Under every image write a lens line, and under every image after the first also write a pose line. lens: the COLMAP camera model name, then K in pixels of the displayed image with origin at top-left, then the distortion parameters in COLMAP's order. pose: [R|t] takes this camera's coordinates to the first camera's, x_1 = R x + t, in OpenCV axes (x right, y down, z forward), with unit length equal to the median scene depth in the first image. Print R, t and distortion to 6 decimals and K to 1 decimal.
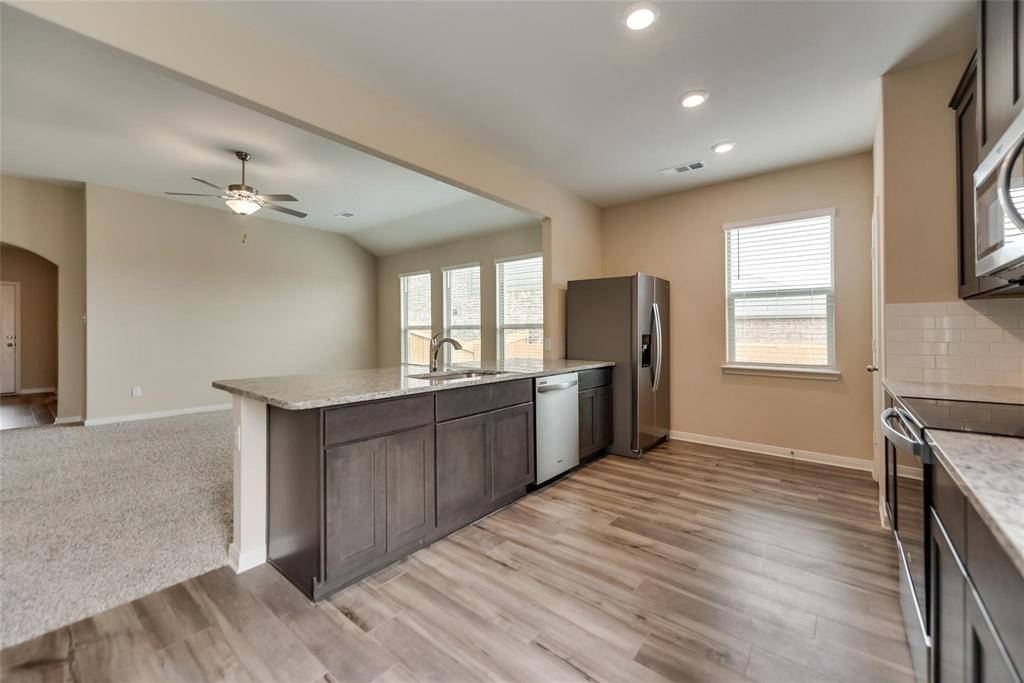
lens RADIAL K [[409.4, 0, 512.0], [0, 409.4, 333.9], [0, 0, 1]] dist [0.000294, -0.000120]
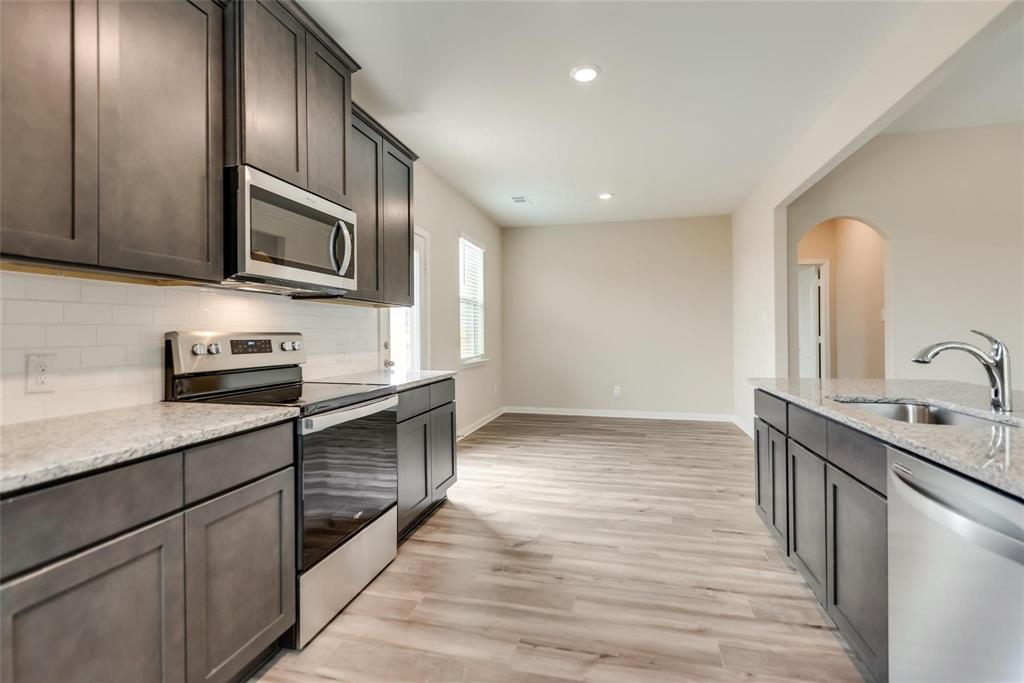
lens RADIAL K [[473.2, 0, 516.1], [0, 473.2, 332.3], [0, 0, 1]] dist [0.000364, 0.000035]
pose [[-0.903786, -0.000223, -0.427985, 0.735580], [0.002106, 0.999985, -0.004968, 0.002888], [0.427980, -0.005391, -0.903772, 1.592185]]
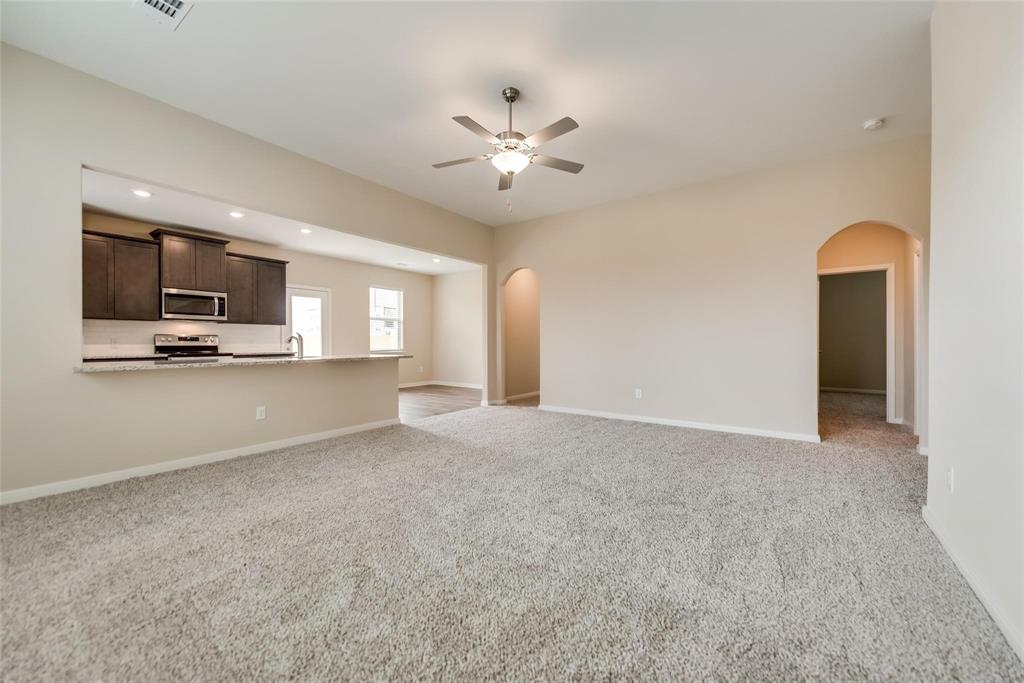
lens RADIAL K [[398.3, 0, 509.2], [0, 398.3, 345.2], [0, 0, 1]] dist [0.021665, -0.000105]
pose [[-0.998863, 0.000776, -0.047659, -1.140834], [0.000618, 0.999994, 0.003320, 0.058577], [0.047662, 0.003287, -0.998858, 3.204757]]
